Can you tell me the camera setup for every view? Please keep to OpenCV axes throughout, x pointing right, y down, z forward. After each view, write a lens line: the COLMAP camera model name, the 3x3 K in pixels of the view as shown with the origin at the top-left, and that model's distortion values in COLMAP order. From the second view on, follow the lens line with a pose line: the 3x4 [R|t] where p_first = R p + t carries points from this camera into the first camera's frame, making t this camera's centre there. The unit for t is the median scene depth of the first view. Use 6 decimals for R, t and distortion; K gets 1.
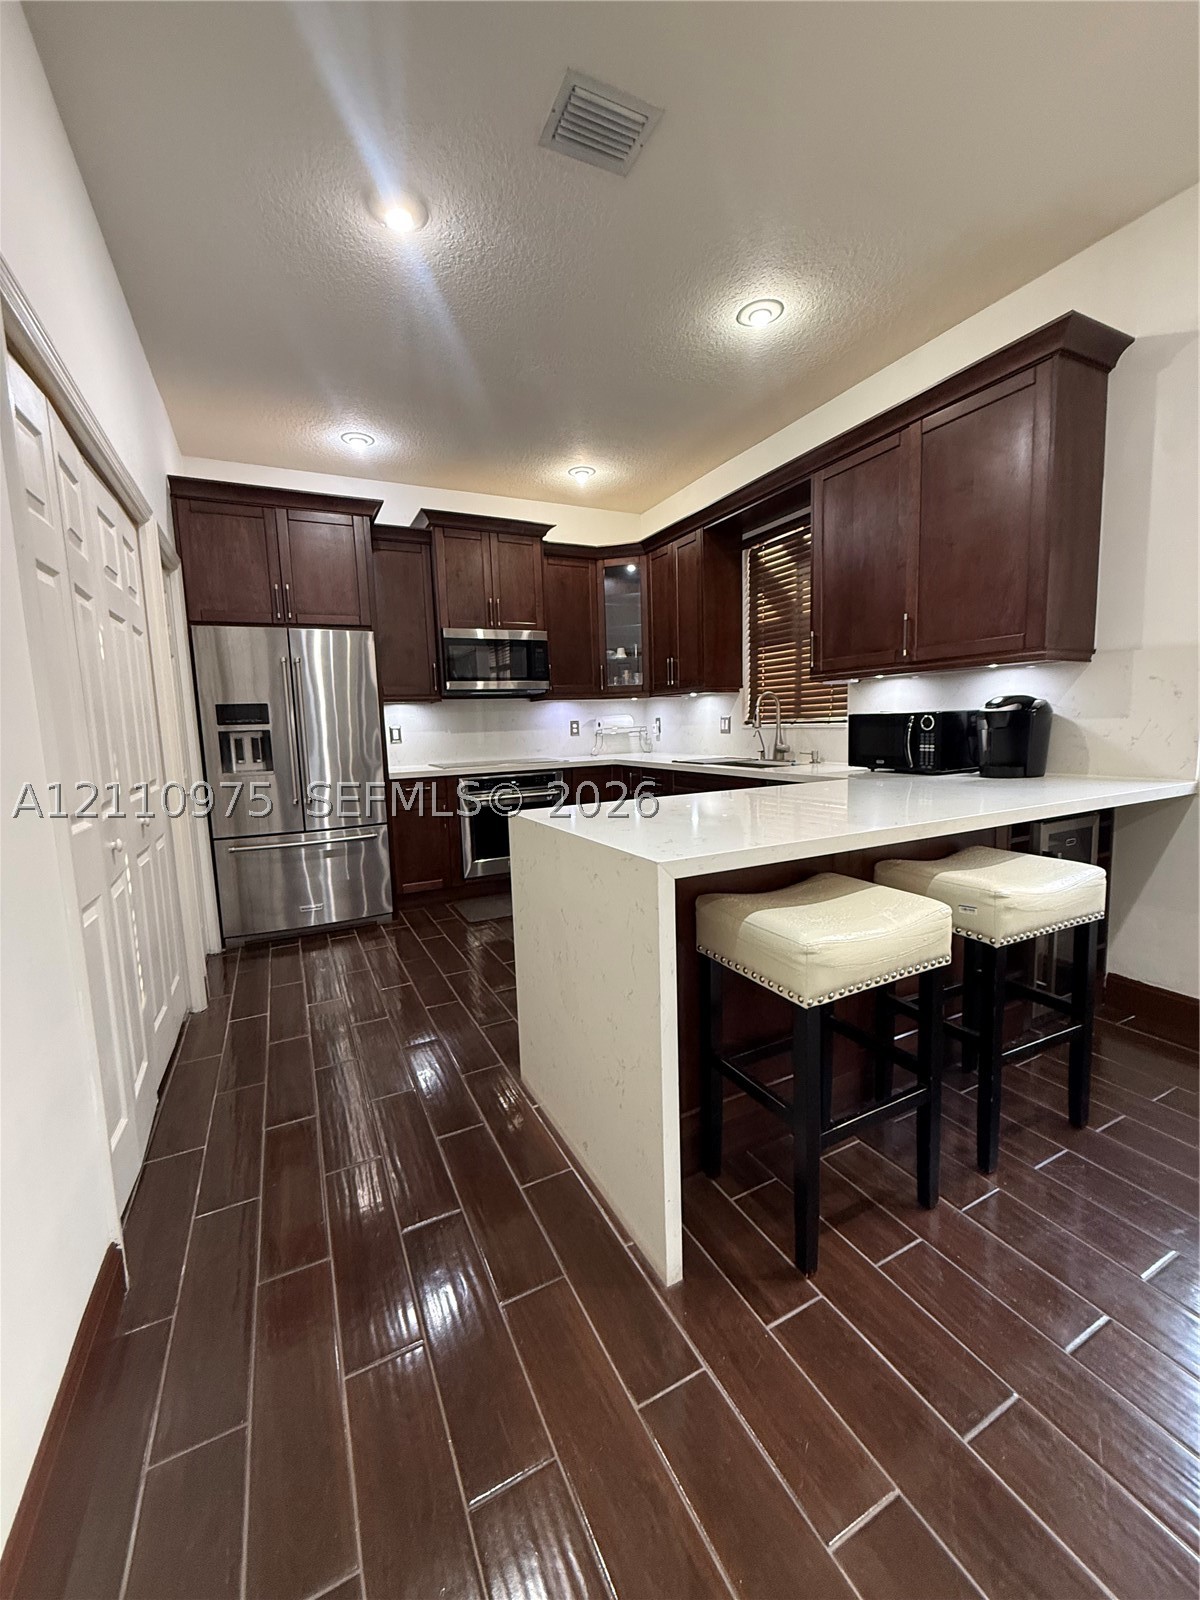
lens RADIAL K [[641.7, 0, 601.3], [0, 641.7, 795.4], [0, 0, 1]] dist [-0.002142, 0.000161]
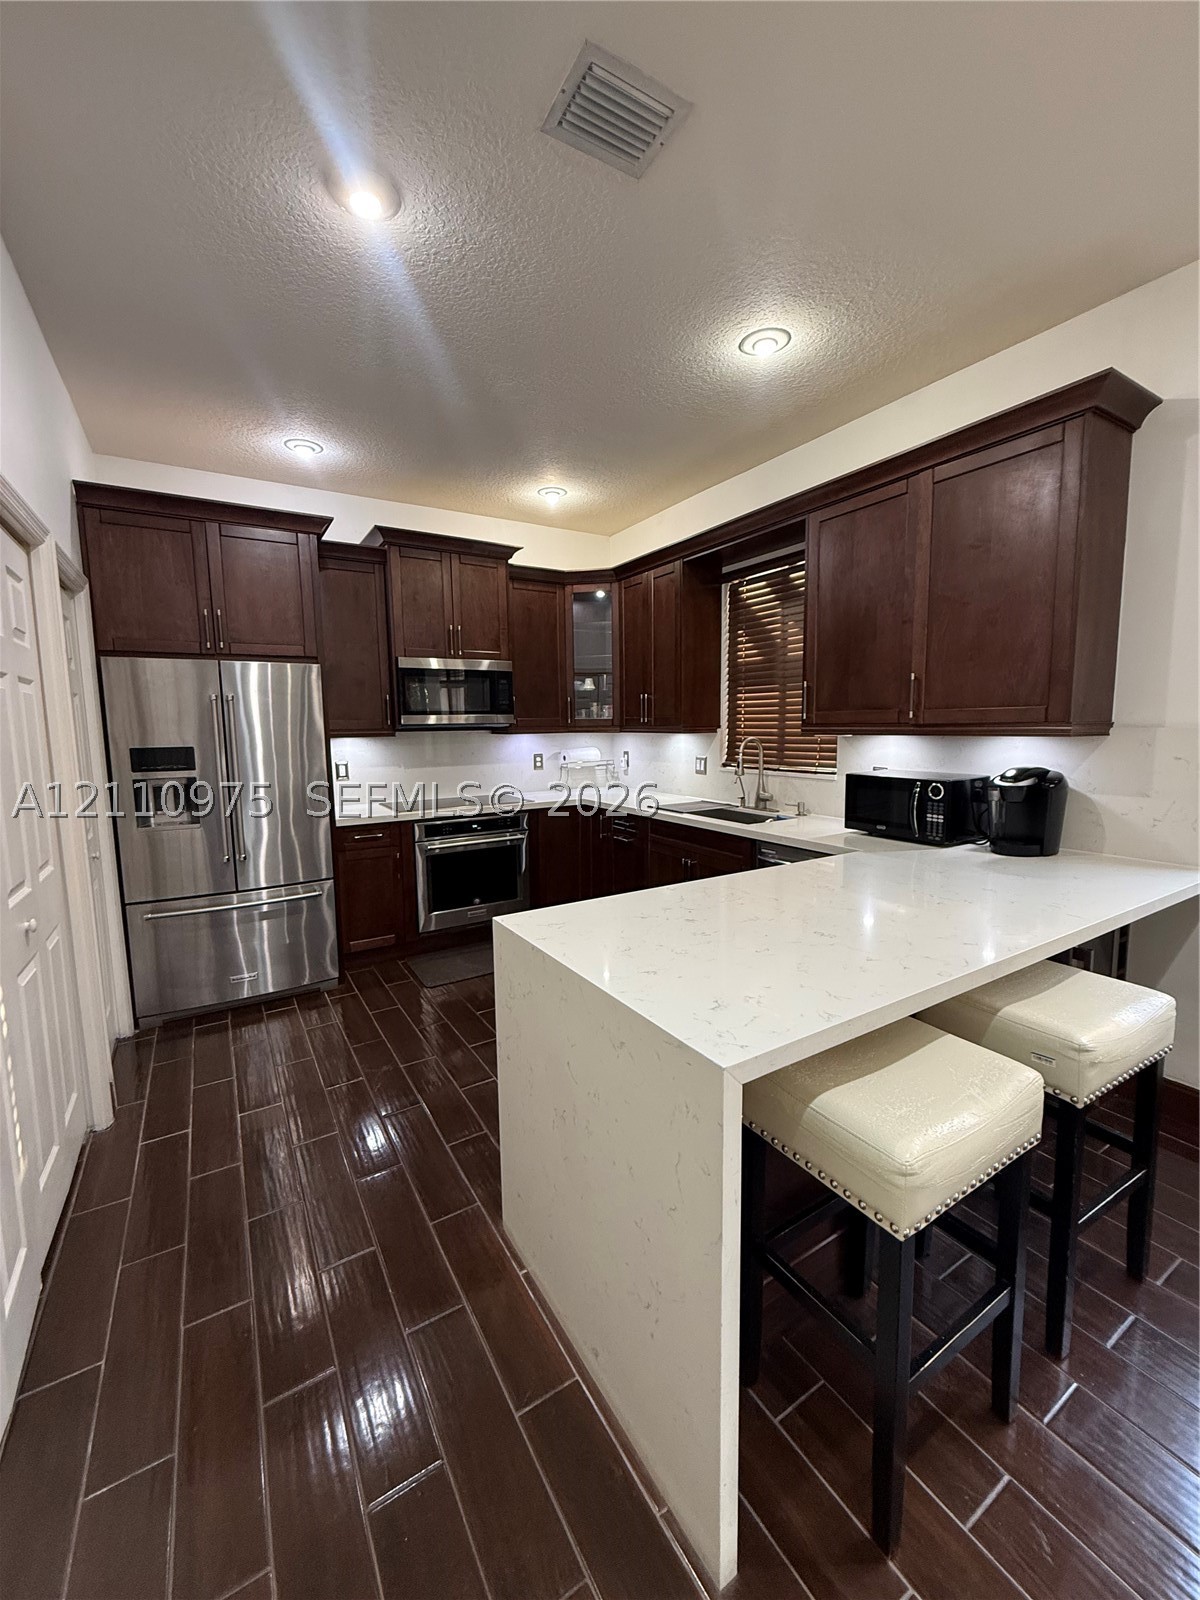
lens RADIAL K [[641.7, 0, 602.5], [0, 641.7, 795.7], [0, 0, 1]] dist [-0.002142, 0.000161]
pose [[0.996076, 0.008475, 0.088100, -0.056736], [-0.008074, 0.999955, -0.004909, -0.096518], [-0.088137, 0.004178, 0.996100, 0.109574]]
